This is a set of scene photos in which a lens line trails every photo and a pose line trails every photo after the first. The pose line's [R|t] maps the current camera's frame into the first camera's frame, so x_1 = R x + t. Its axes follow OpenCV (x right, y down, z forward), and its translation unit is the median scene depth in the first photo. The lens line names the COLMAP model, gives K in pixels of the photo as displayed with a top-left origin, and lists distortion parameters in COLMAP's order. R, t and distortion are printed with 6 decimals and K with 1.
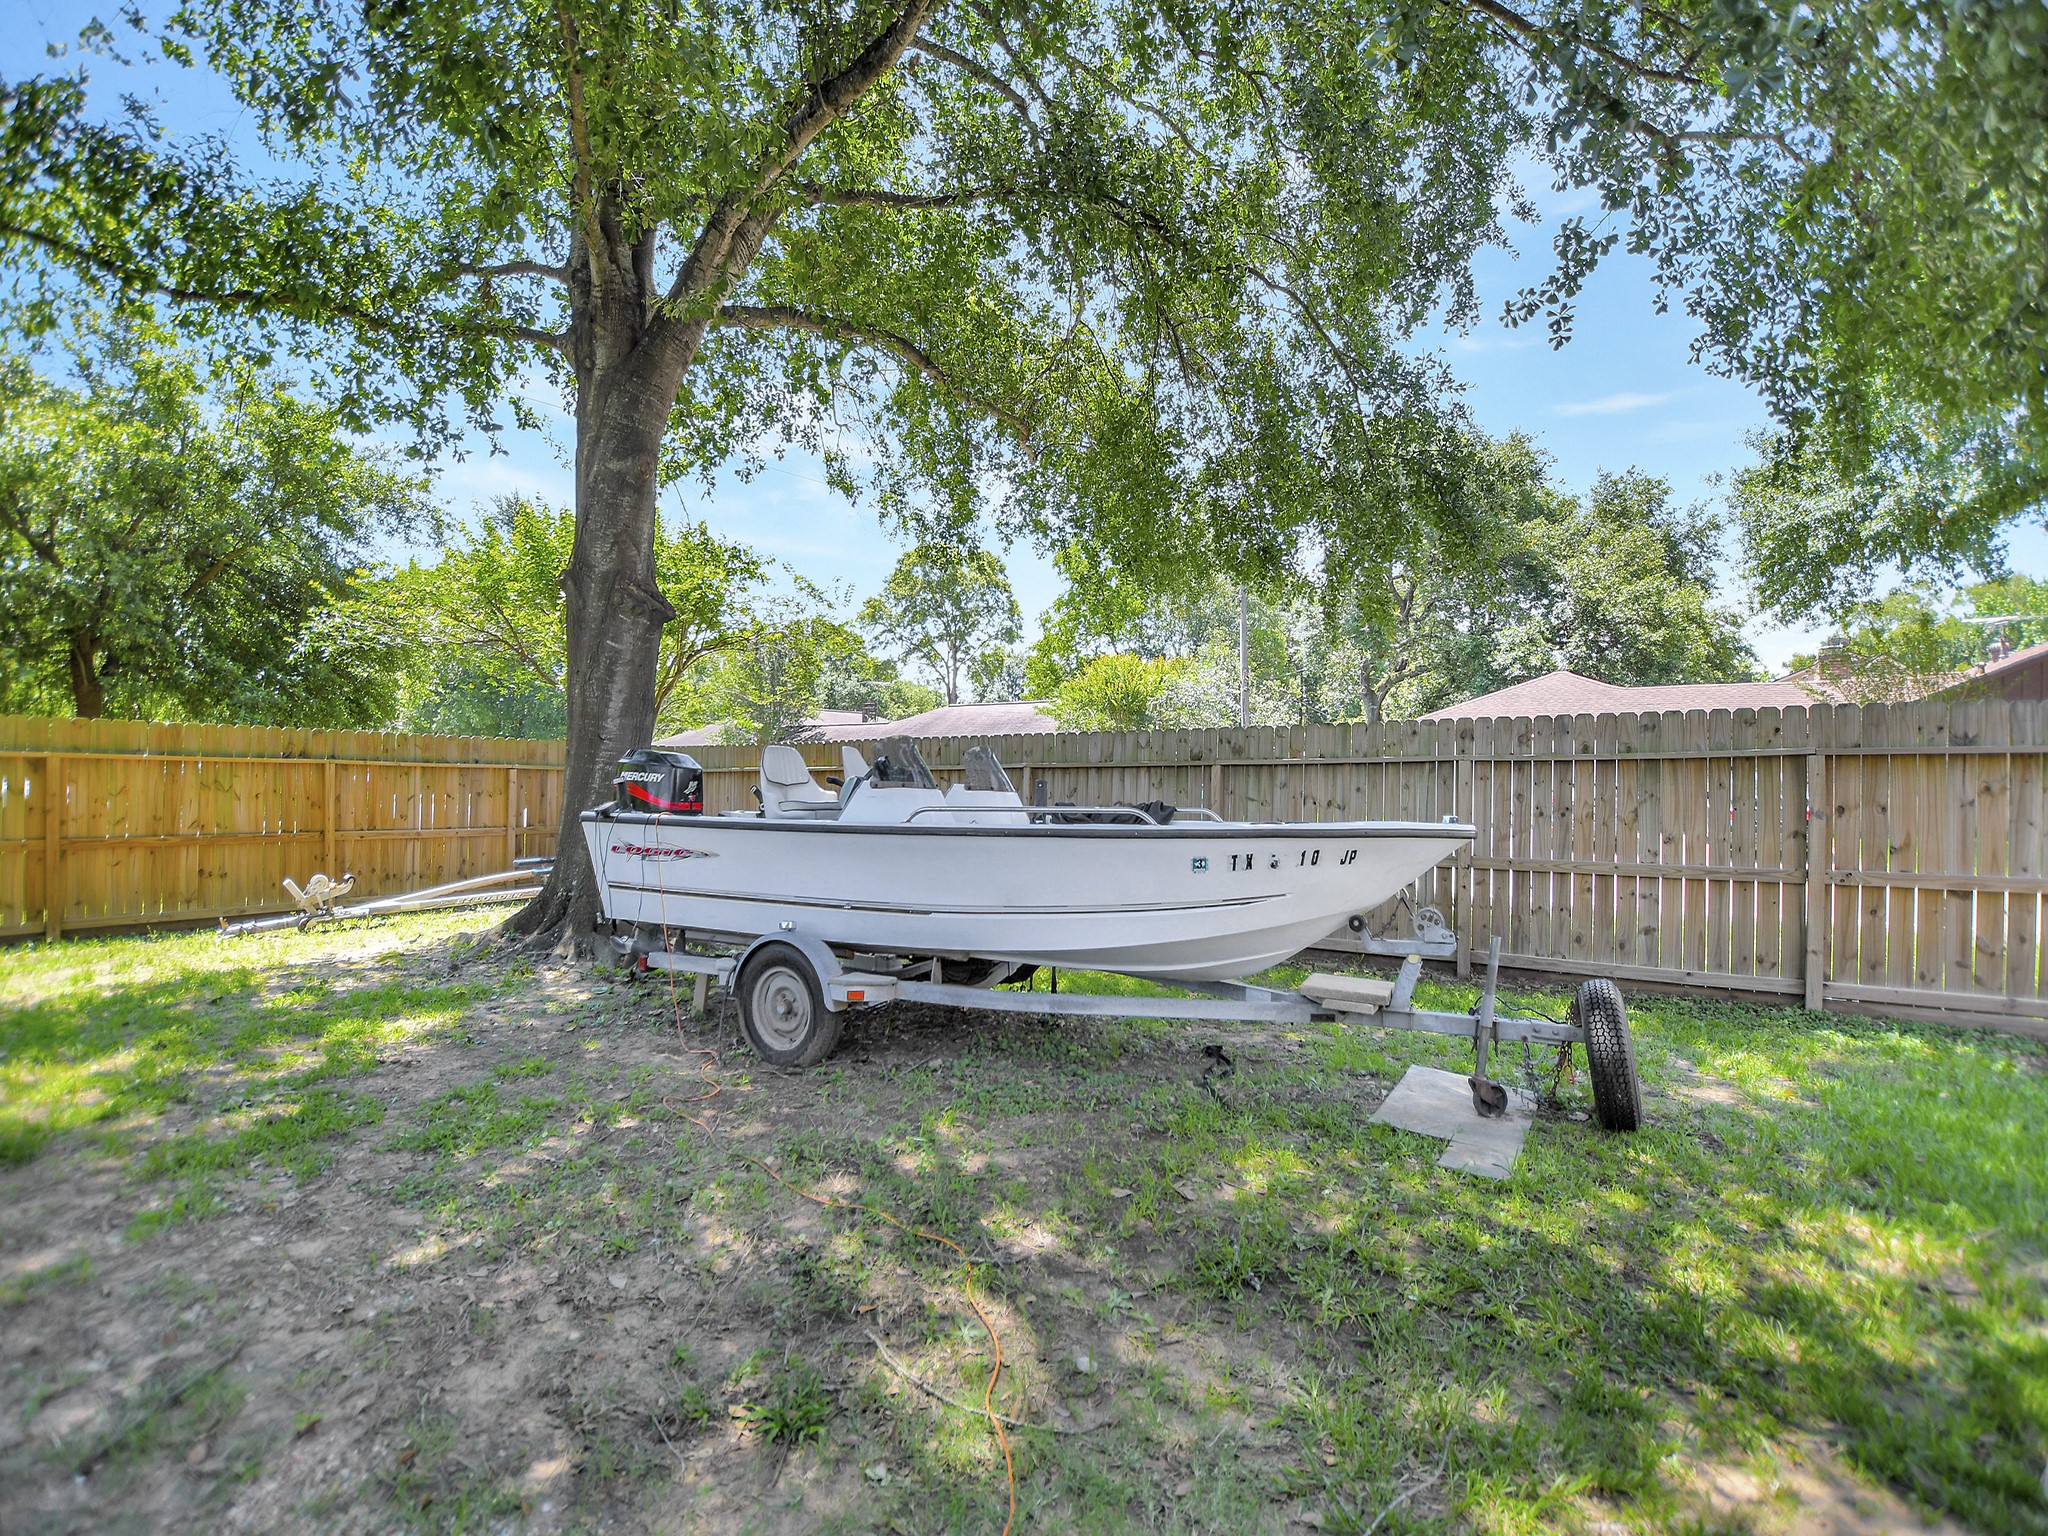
lens RADIAL K [[913.0, 0, 1028.7], [0, 913.0, 773.8], [0, 0, 1]] dist [-0.027102, 0.000904]
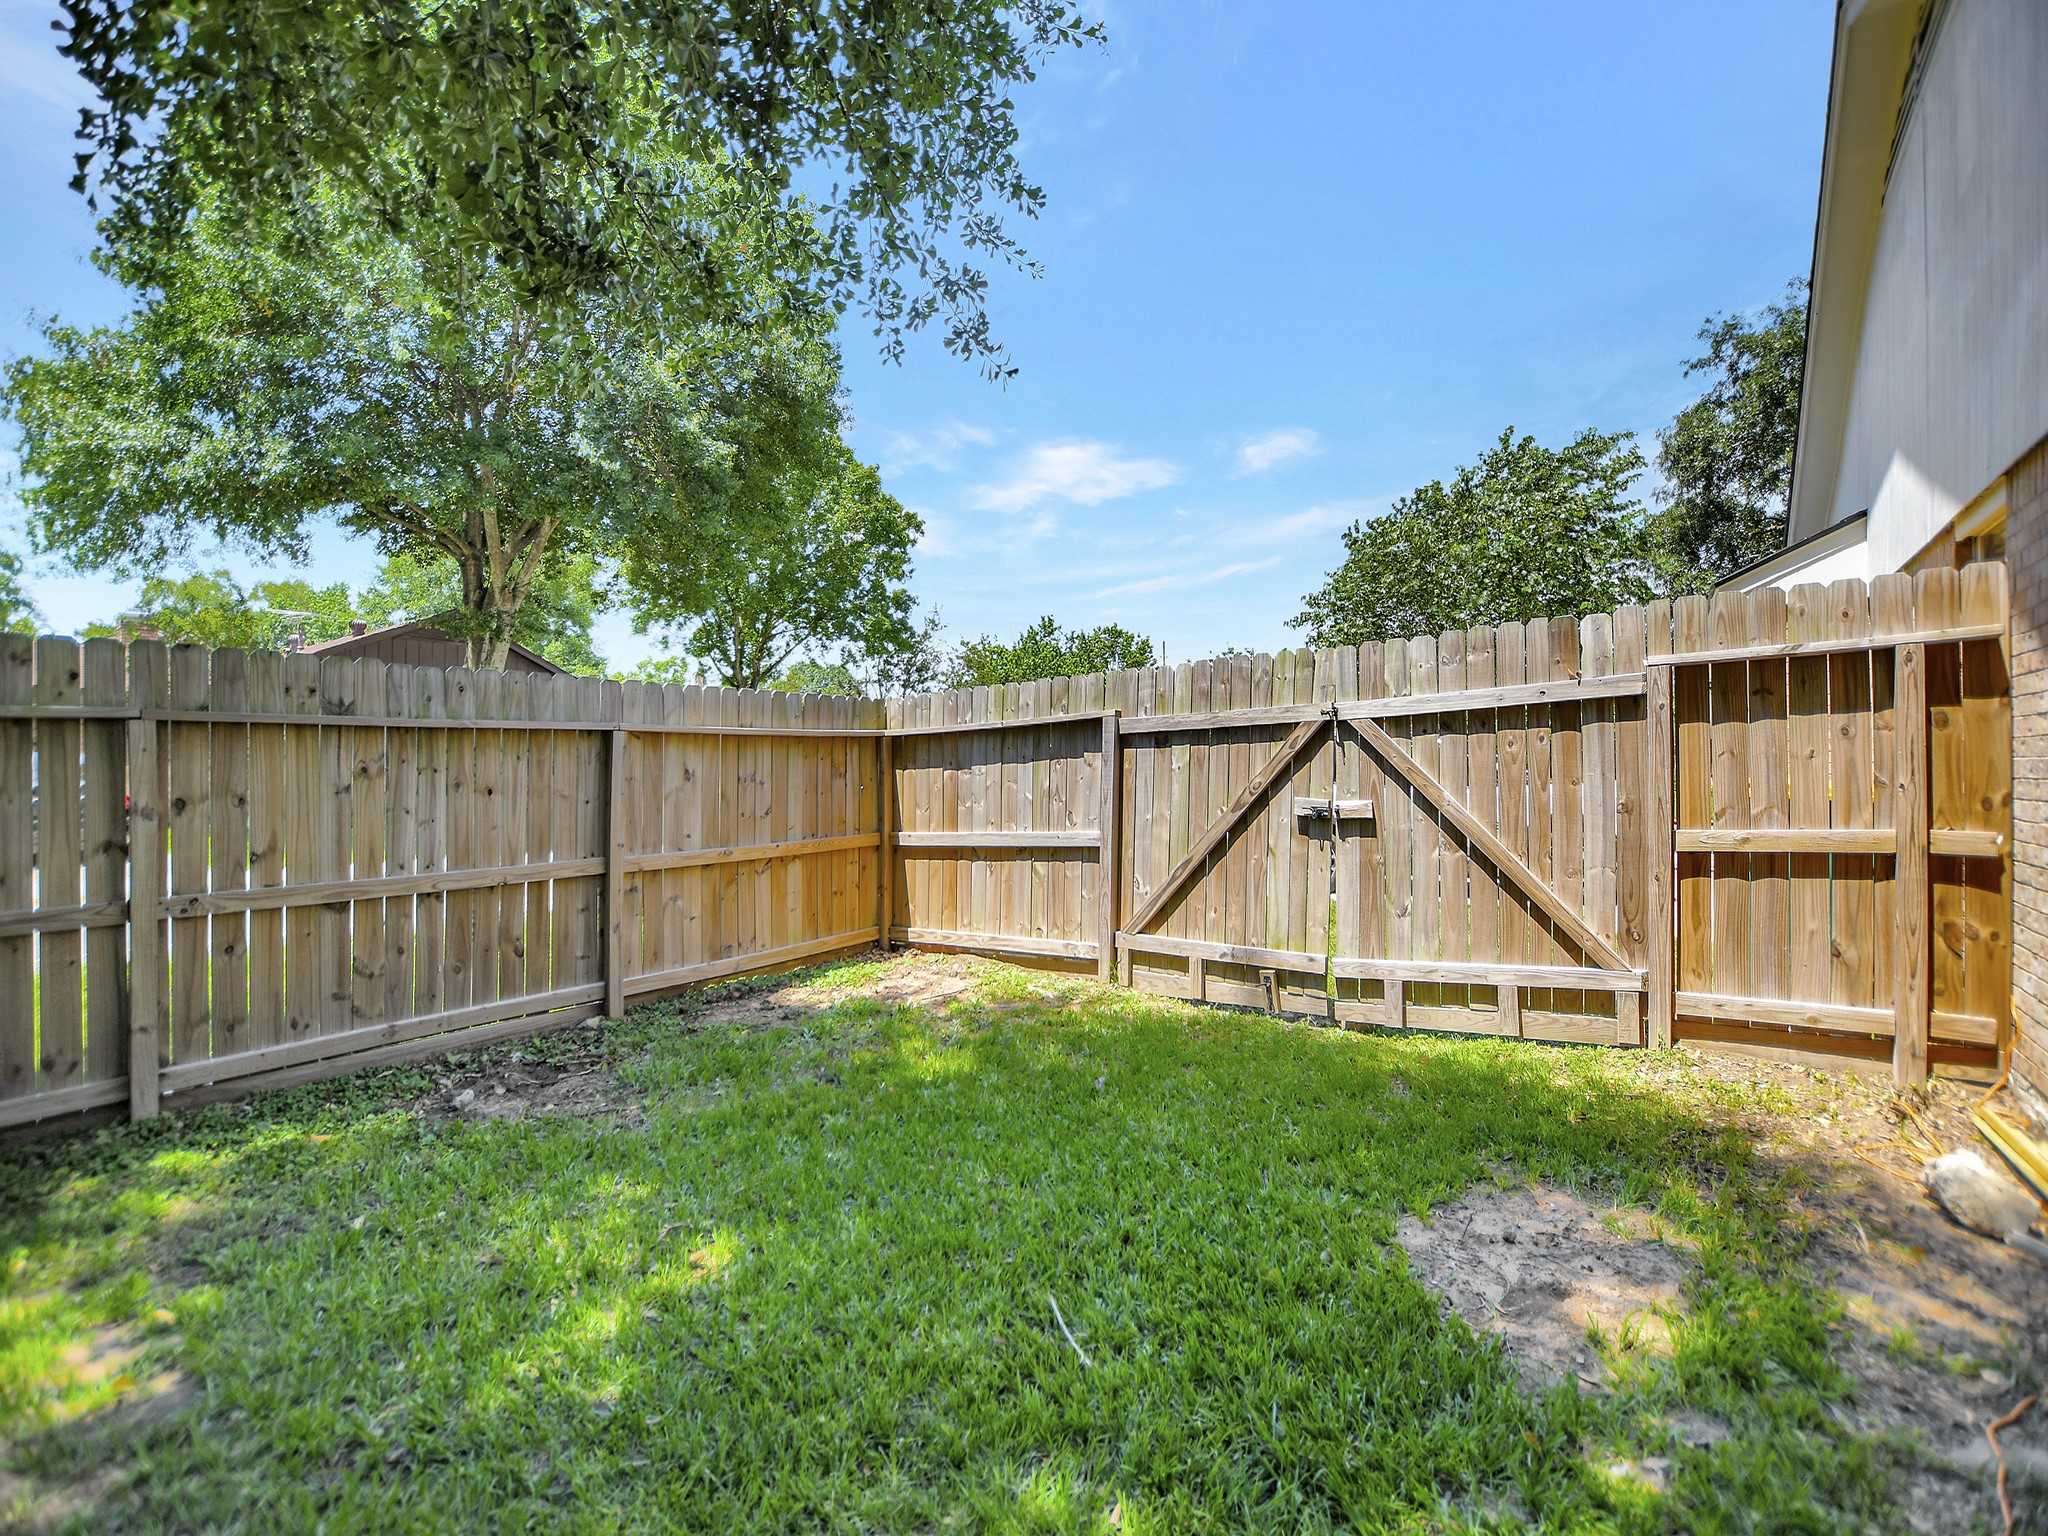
lens RADIAL K [[913.0, 0, 993.9], [0, 913.0, 775.6], [0, 0, 1]] dist [-0.027102, 0.000904]
pose [[0.067992, -0.011649, 0.997618, 0.289538], [-0.000031, 0.999932, 0.011678, 0.011217], [-0.997686, -0.000825, 0.067987, 0.350445]]
